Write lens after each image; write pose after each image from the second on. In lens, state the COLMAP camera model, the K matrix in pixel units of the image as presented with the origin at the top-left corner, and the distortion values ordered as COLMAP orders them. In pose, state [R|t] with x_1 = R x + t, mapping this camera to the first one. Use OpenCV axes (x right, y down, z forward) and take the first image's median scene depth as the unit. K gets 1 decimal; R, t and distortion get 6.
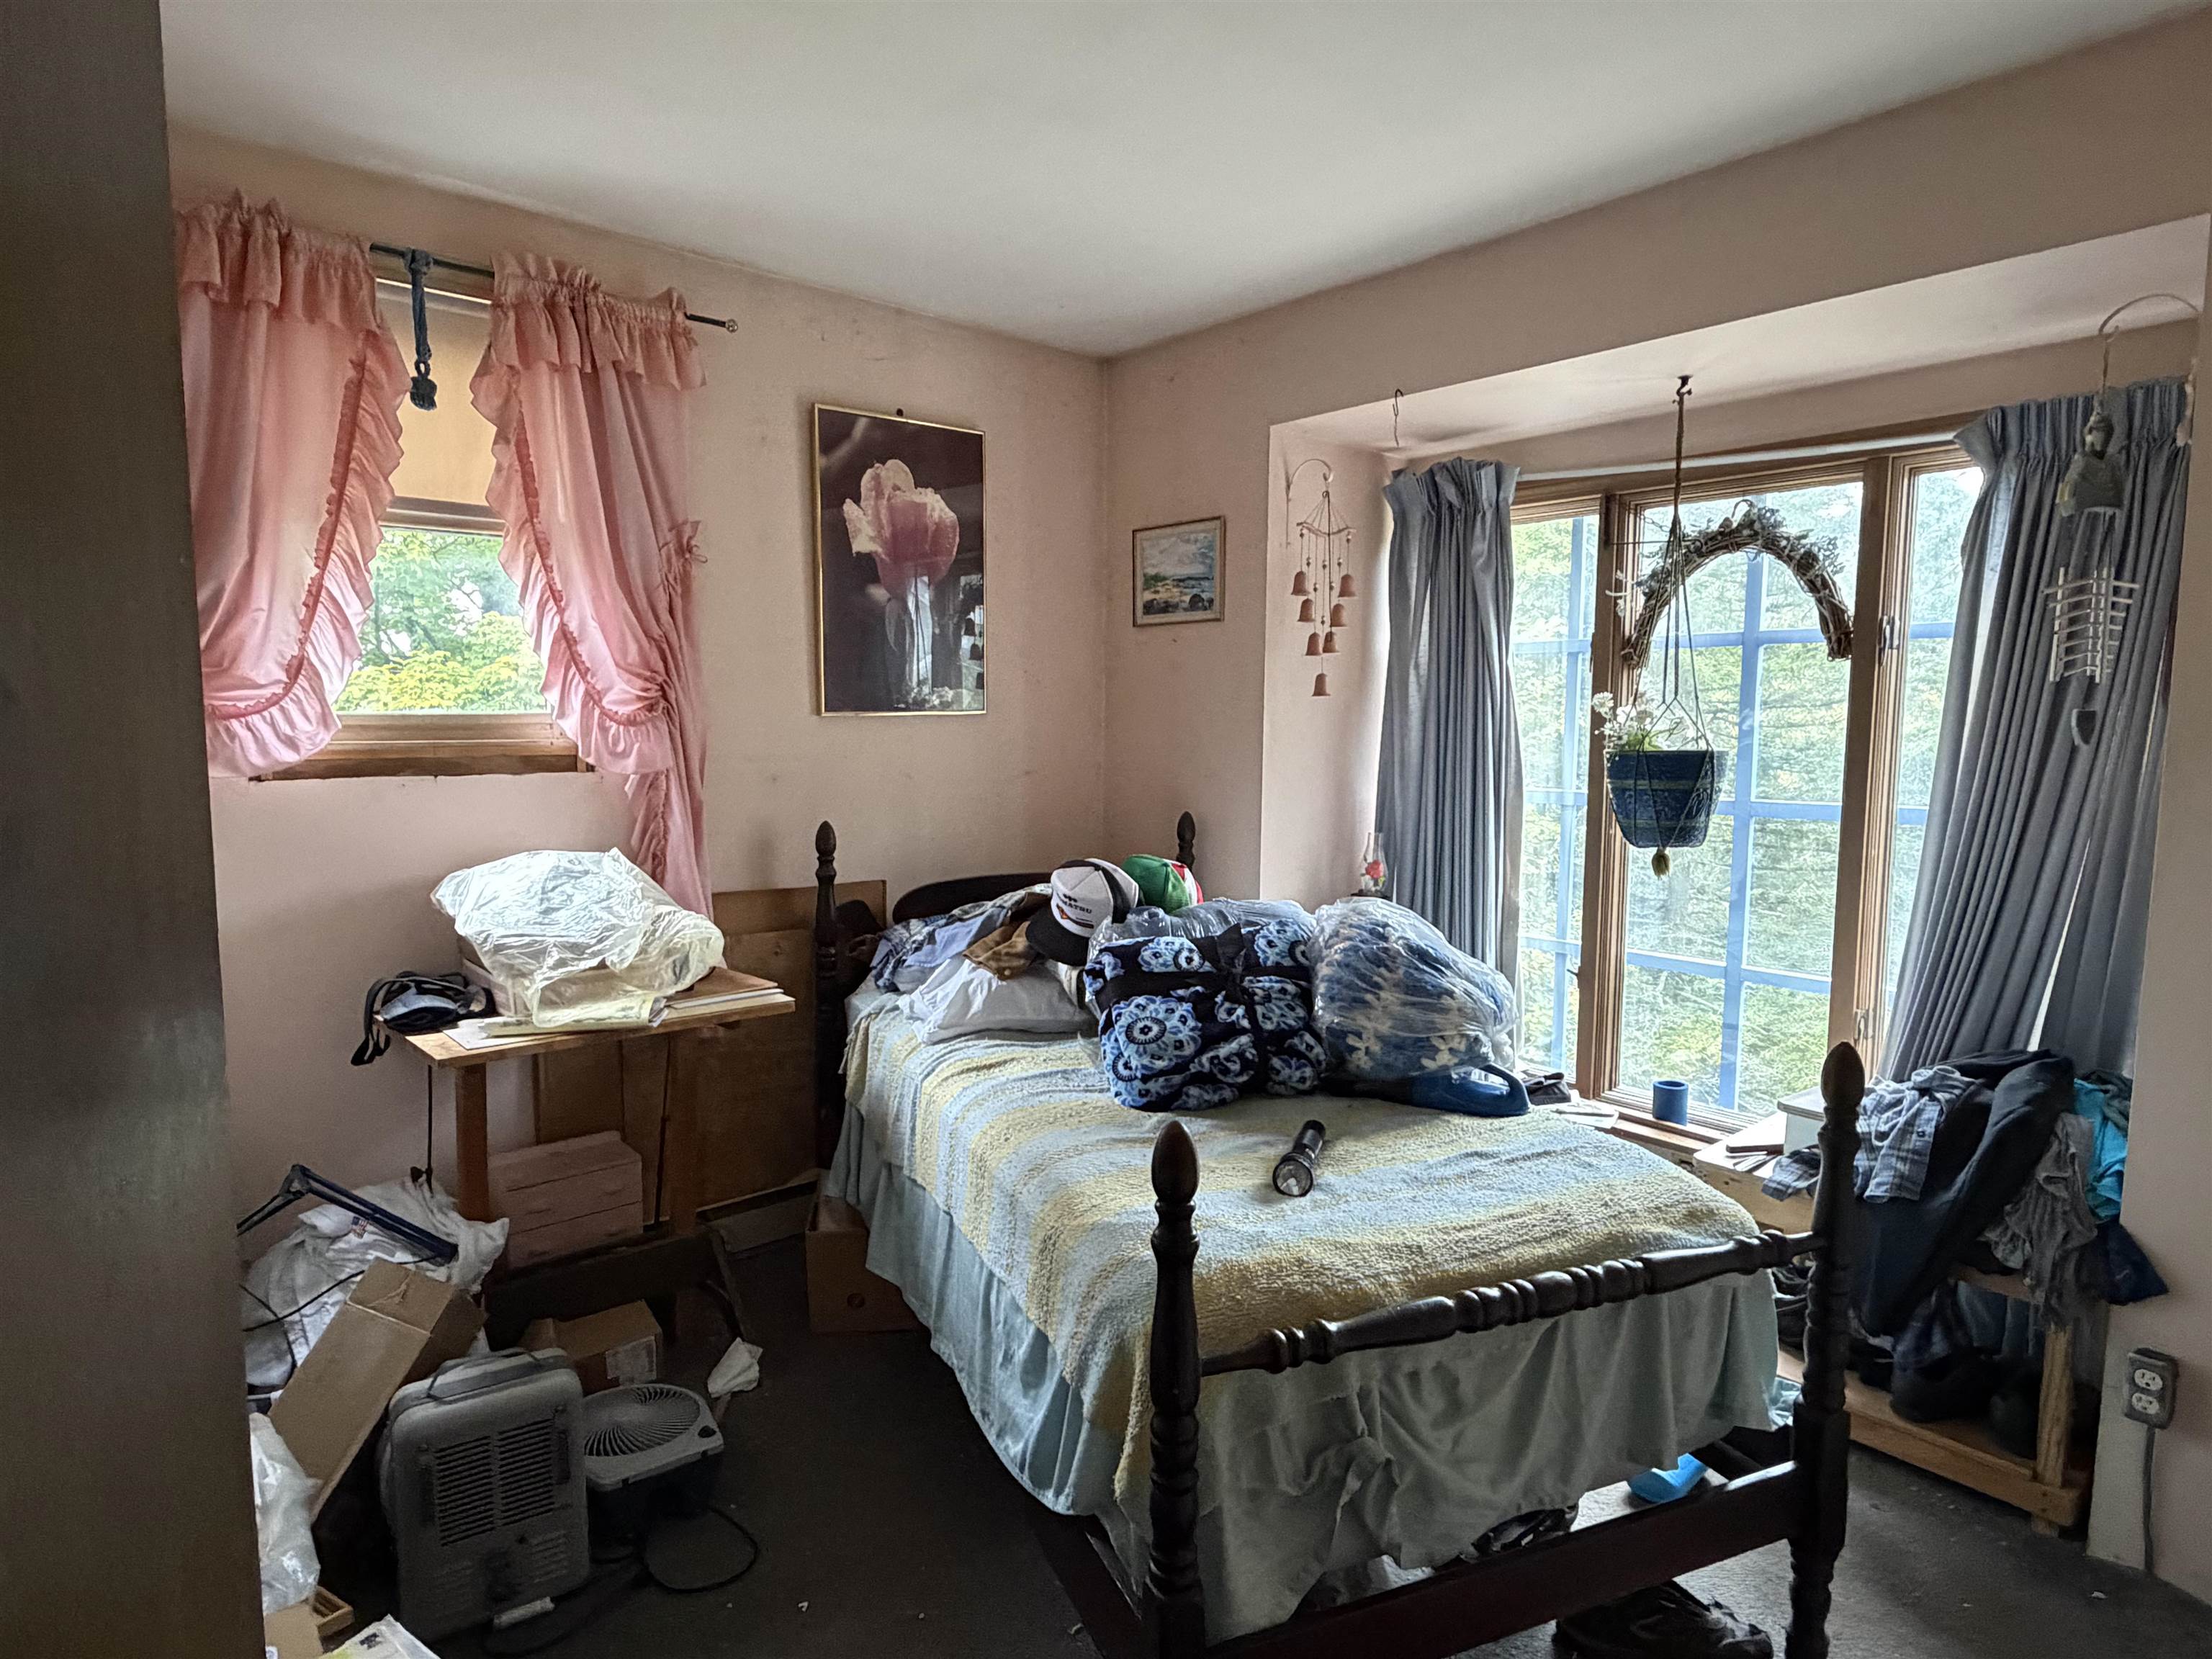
lens RADIAL K [[1255.0, 0, 1105.9], [0, 1255.0, 833.7], [0, 0, 1]] dist [0.000433, 0.001511]
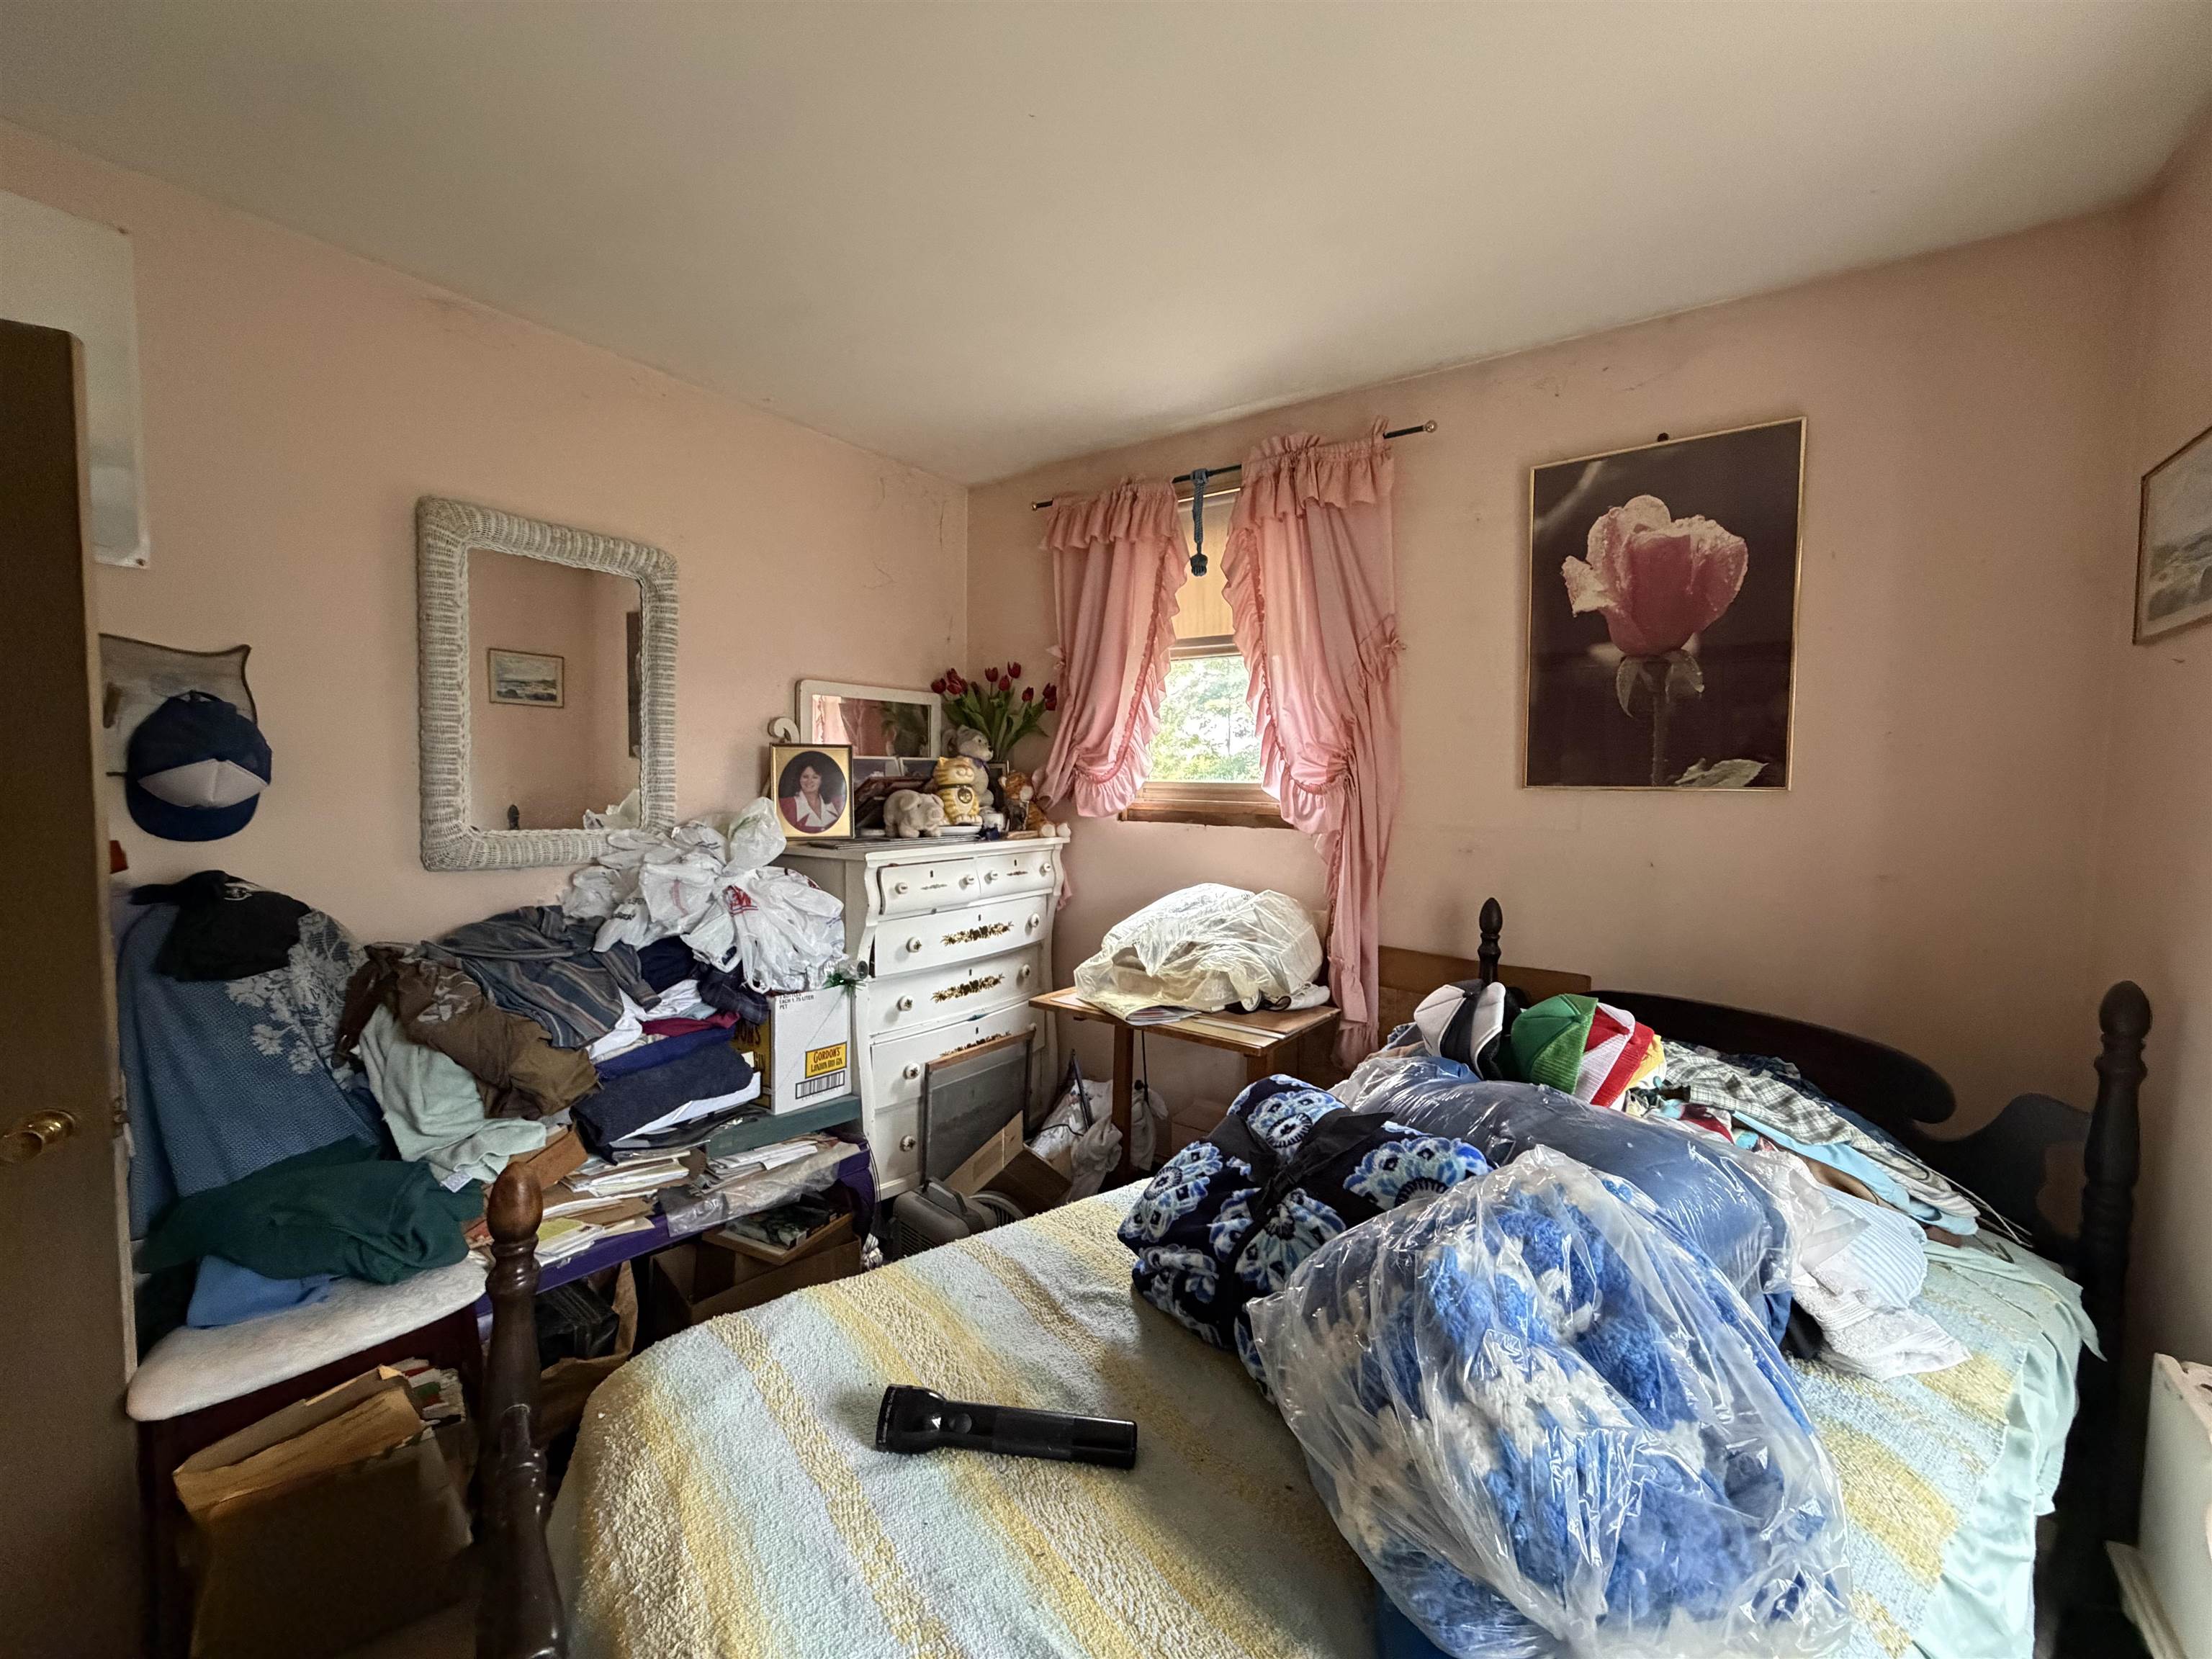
lens RADIAL K [[875.9, 0, 1079.9], [0, 875.9, 827.5], [0, 0, 1]] dist [0.001893, 0.000205]
pose [[0.233529, 0.056580, -0.970702, 0.388935], [-0.106405, 0.993797, 0.032328, -0.056012], [0.966510, 0.095738, 0.238101, 0.573763]]
